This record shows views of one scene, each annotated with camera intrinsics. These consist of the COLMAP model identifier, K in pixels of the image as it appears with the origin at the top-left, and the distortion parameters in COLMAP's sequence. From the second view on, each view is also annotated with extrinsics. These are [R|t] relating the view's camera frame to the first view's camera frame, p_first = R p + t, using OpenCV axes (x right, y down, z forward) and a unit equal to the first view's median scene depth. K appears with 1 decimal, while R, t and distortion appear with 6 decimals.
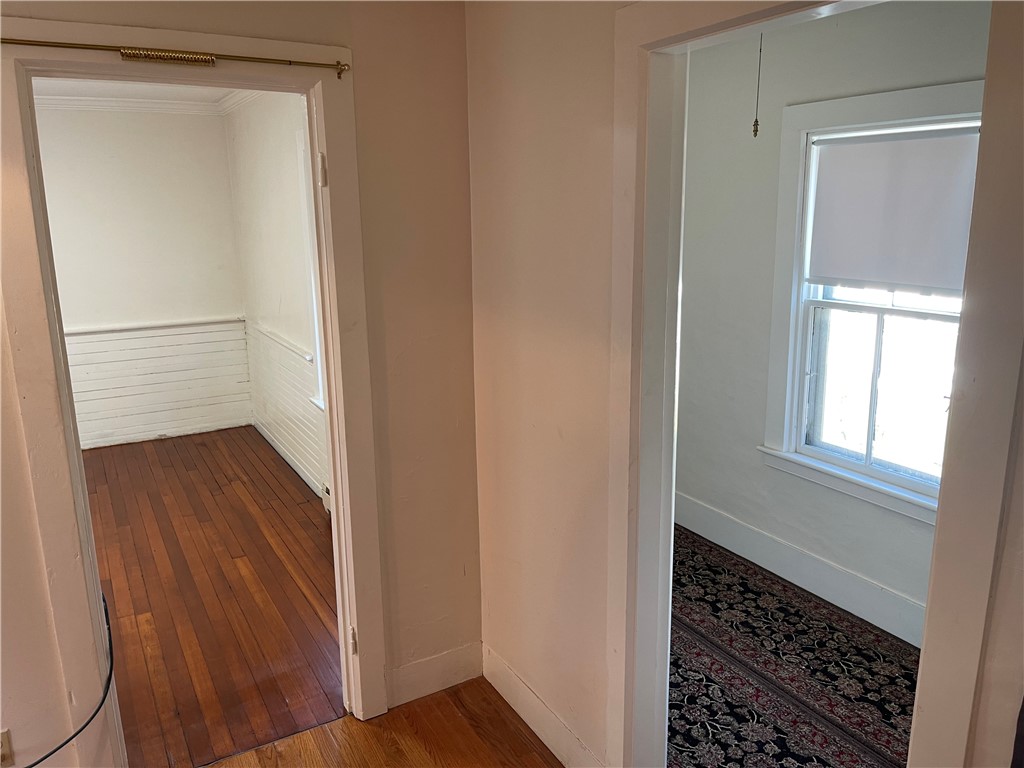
lens RADIAL K [[794.4, 0, 512.0], [0, 794.4, 384.0], [0, 0, 1]] dist [0.068628, -0.081008]
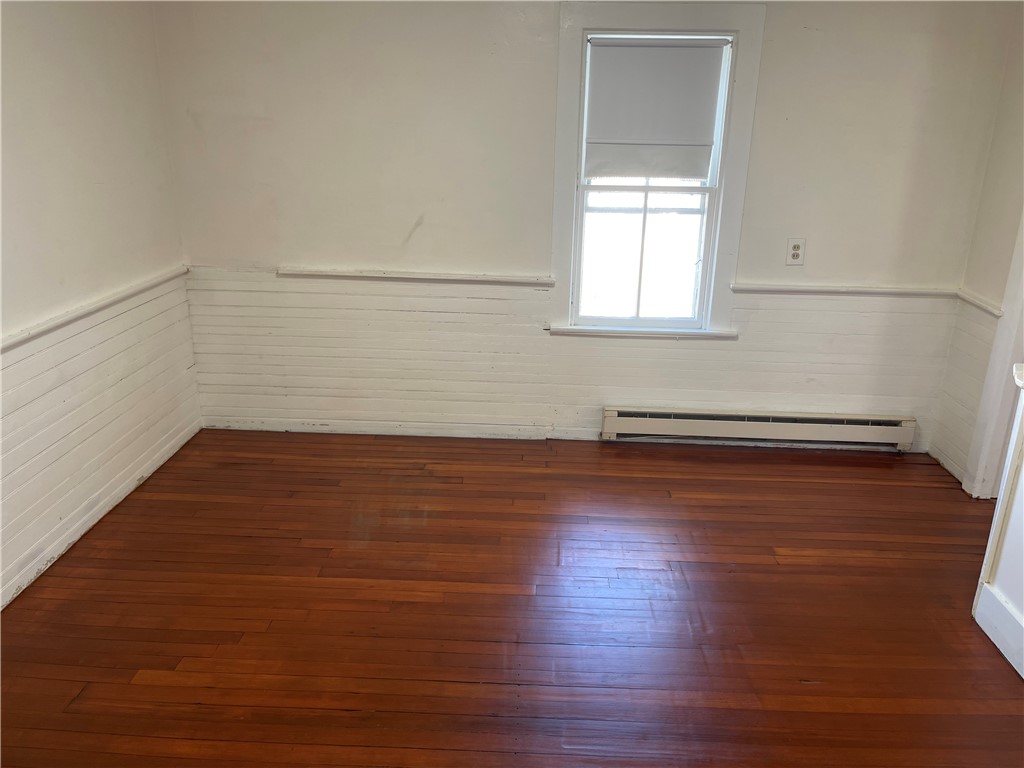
lens RADIAL K [[794.4, 0, 512.0], [0, 794.4, 384.0], [0, 0, 1]] dist [0.068628, -0.081008]
pose [[0.530141, -0.260749, 0.806821, -0.852709], [0.167147, 0.965008, 0.202044, -0.092486], [-0.831272, 0.027745, 0.555173, 0.468880]]
